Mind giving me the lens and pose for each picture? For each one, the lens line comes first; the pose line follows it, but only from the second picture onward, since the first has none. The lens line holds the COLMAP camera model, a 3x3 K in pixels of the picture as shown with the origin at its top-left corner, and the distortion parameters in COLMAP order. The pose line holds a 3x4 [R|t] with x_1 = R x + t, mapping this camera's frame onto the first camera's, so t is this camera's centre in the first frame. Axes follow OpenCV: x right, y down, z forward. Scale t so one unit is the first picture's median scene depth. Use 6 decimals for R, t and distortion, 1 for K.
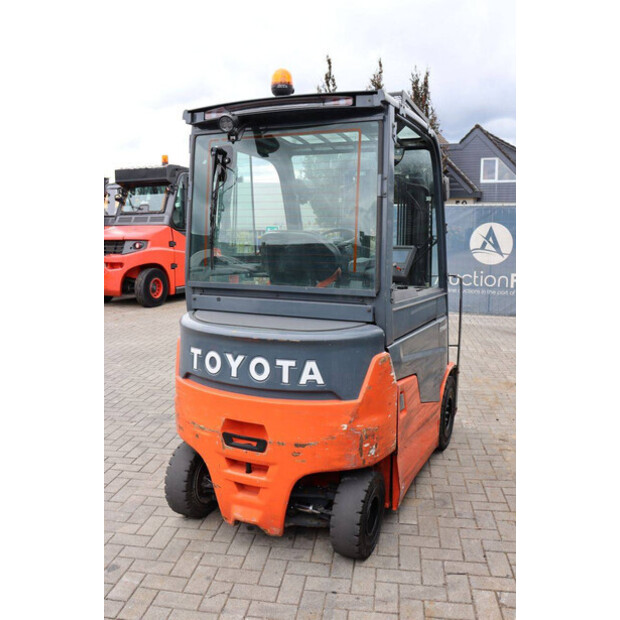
lens RADIAL K [[573.5, 0, 287.4], [0, 573.5, 314.4], [0, 0, 1]] dist [-0.057779, 0.000000]
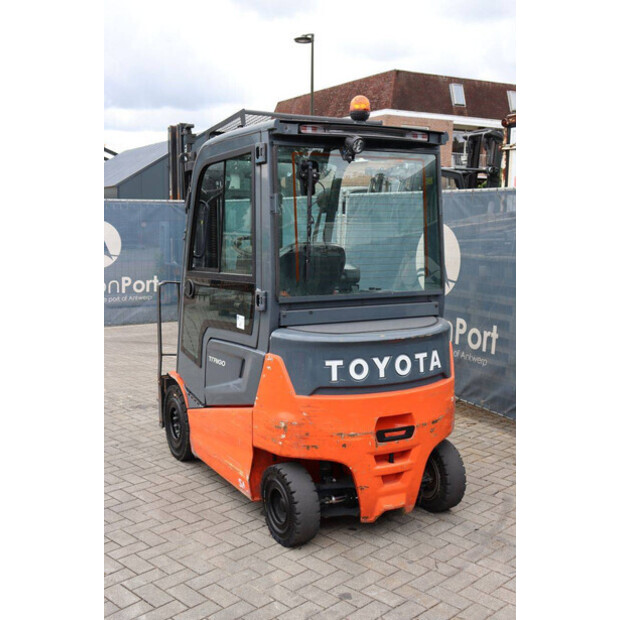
lens RADIAL K [[762.0, 0, 306.5], [0, 762.0, 315.3], [0, 0, 1]] dist [0.068179, 0.000000]
pose [[0.567361, -0.099177, 0.817475, -1.358838], [0.117566, 0.992307, 0.038793, -0.083307], [-0.815034, 0.074098, 0.574656, 0.267136]]
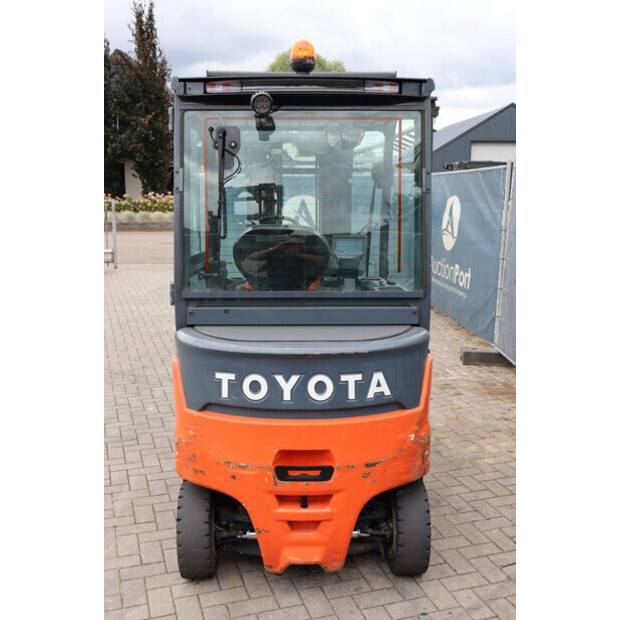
lens RADIAL K [[693.4, 0, 289.8], [0, 693.4, 317.6], [0, 0, 1]] dist [0.015453, 0.000000]
pose [[0.891201, -0.082158, 0.446107, -0.546751], [0.069051, 0.996571, 0.045590, -0.063847], [-0.448323, -0.009826, 0.893818, 0.060758]]
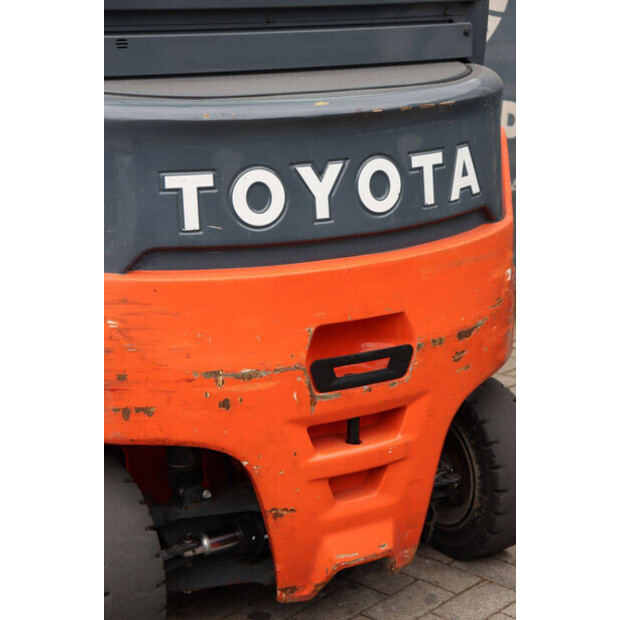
lens RADIAL K [[1422.5, 0, 310.8], [0, 1422.5, 315.5], [0, 0, 1]] dist [0.415740, 0.000000]
pose [[0.507844, -0.204070, 0.836929, -0.959281], [0.141164, 0.978117, 0.152838, 0.019650], [-0.849804, 0.040526, 0.525539, 0.476171]]
